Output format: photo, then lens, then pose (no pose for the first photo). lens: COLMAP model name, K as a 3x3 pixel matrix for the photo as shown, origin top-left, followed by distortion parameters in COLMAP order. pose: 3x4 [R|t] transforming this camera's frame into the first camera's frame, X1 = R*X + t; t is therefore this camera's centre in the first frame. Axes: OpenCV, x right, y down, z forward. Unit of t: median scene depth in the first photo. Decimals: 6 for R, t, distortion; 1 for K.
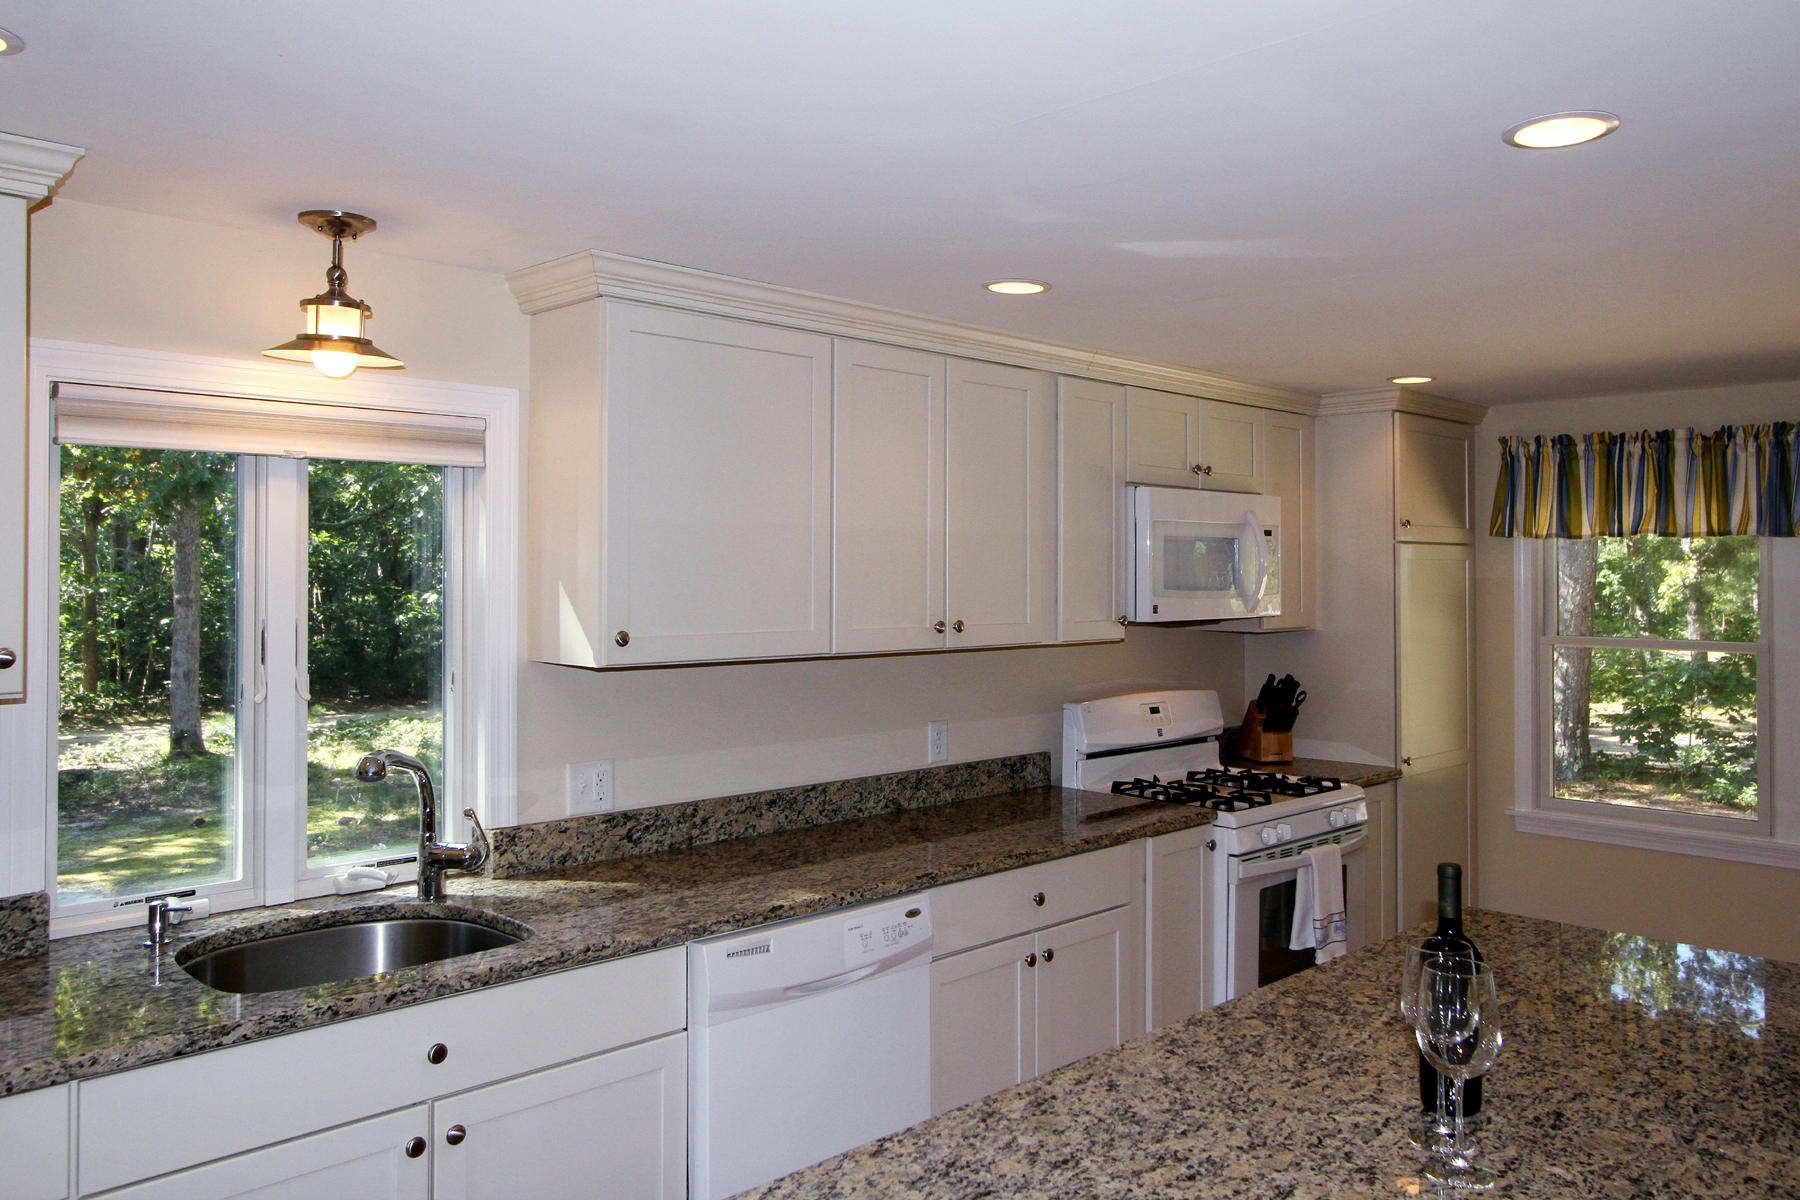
lens RADIAL K [[1327.7, 0, 1121.9], [0, 1327.7, 559.9], [0, 0, 1]] dist [-0.019953, -0.003296]
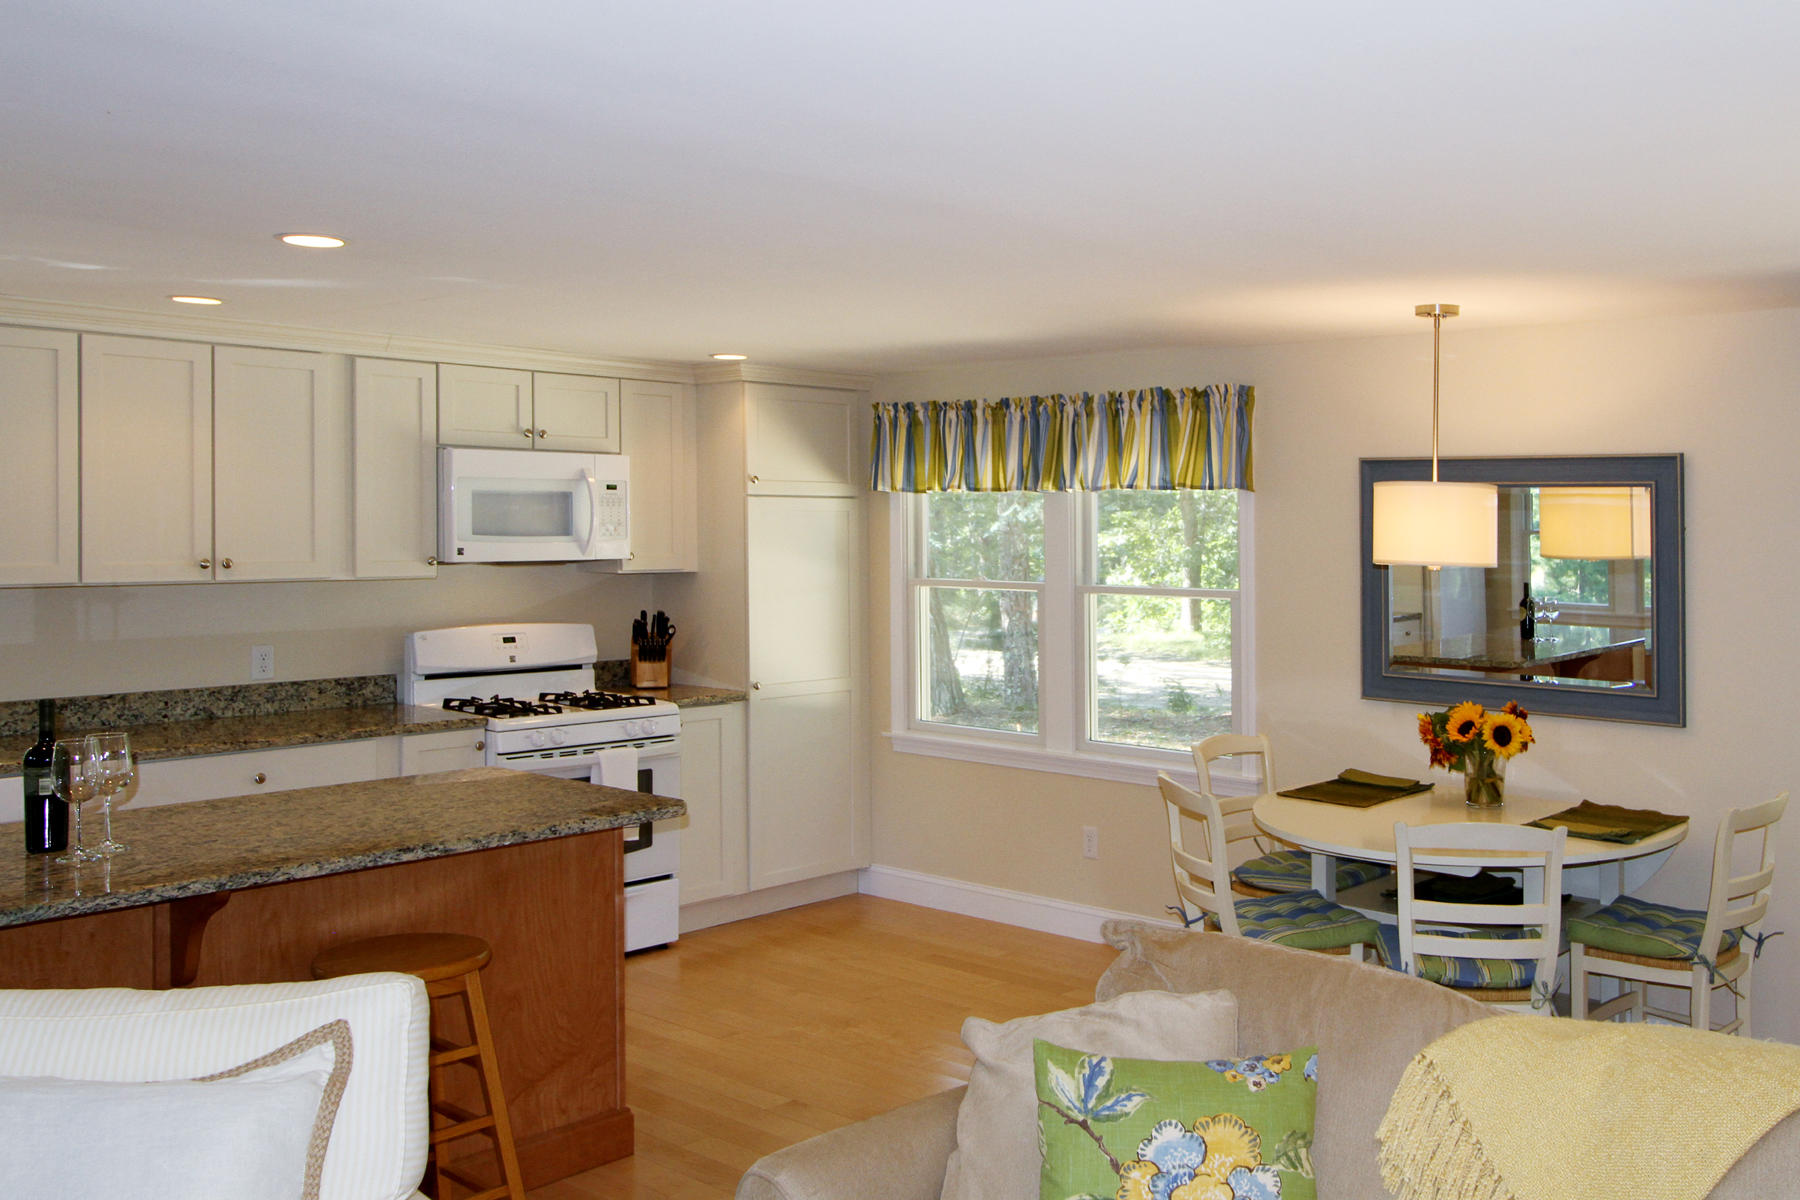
lens RADIAL K [[1549.8, 0, 1172.3], [0, 1549.8, 529.4], [0, 0, 1]] dist [-0.005442, 0.016118]
pose [[0.998177, 0.002145, 0.060323, 0.535351], [-0.002855, 0.999928, 0.011680, -0.000823], [-0.060294, -0.011831, 0.998111, -0.393323]]
